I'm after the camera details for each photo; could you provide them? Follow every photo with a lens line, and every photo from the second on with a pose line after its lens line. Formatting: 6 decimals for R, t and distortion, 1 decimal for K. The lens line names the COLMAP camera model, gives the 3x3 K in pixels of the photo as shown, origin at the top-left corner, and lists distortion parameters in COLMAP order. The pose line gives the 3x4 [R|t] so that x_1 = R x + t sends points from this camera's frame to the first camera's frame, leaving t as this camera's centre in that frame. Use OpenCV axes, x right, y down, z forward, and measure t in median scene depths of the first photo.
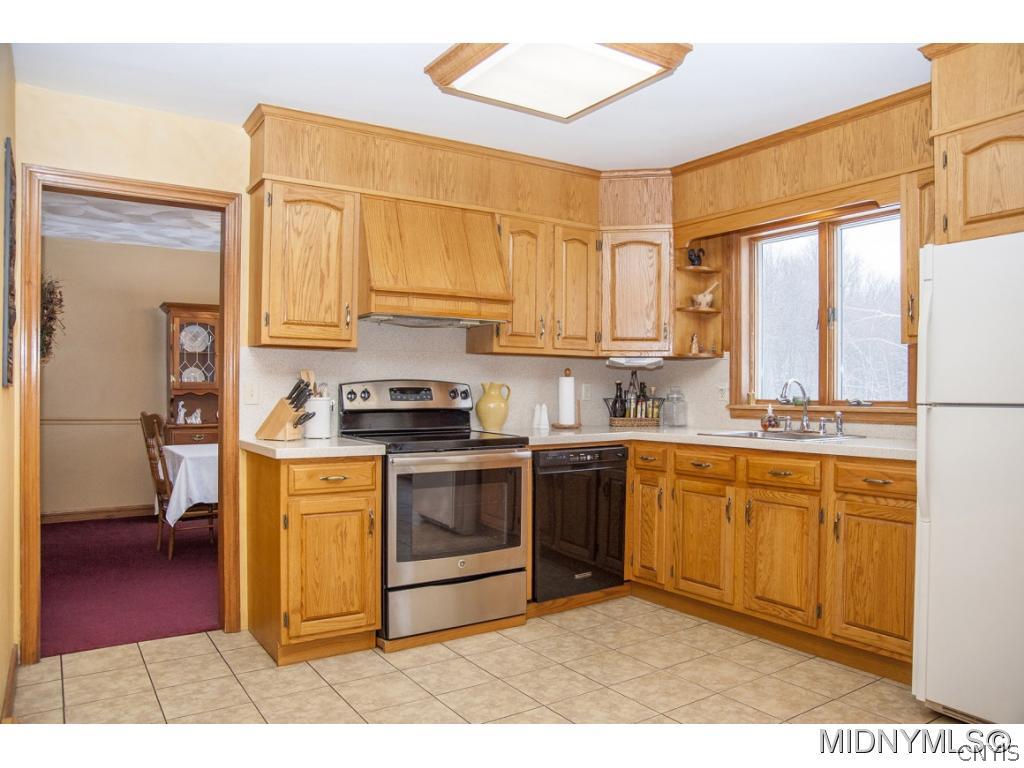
lens RADIAL K [[723.4, 0, 512.0], [0, 723.4, 384.0], [0, 0, 1]] dist [-0.158370, 0.109450]
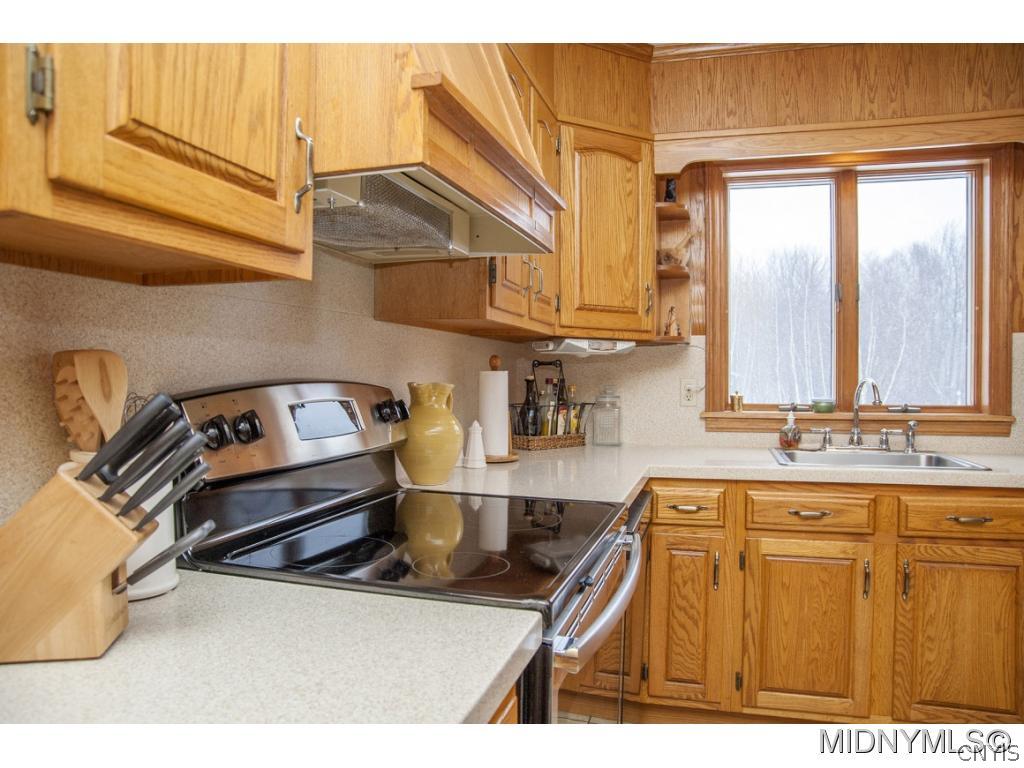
lens RADIAL K [[710.4, 0, 509.7], [0, 710.4, 397.5], [0, 0, 1]] dist [-0.134970, 0.093849]
pose [[0.759367, -0.022223, 0.650283, -0.312478], [-0.004083, 0.999234, 0.038917, -0.011927], [-0.650649, -0.032207, 0.758695, 0.655131]]
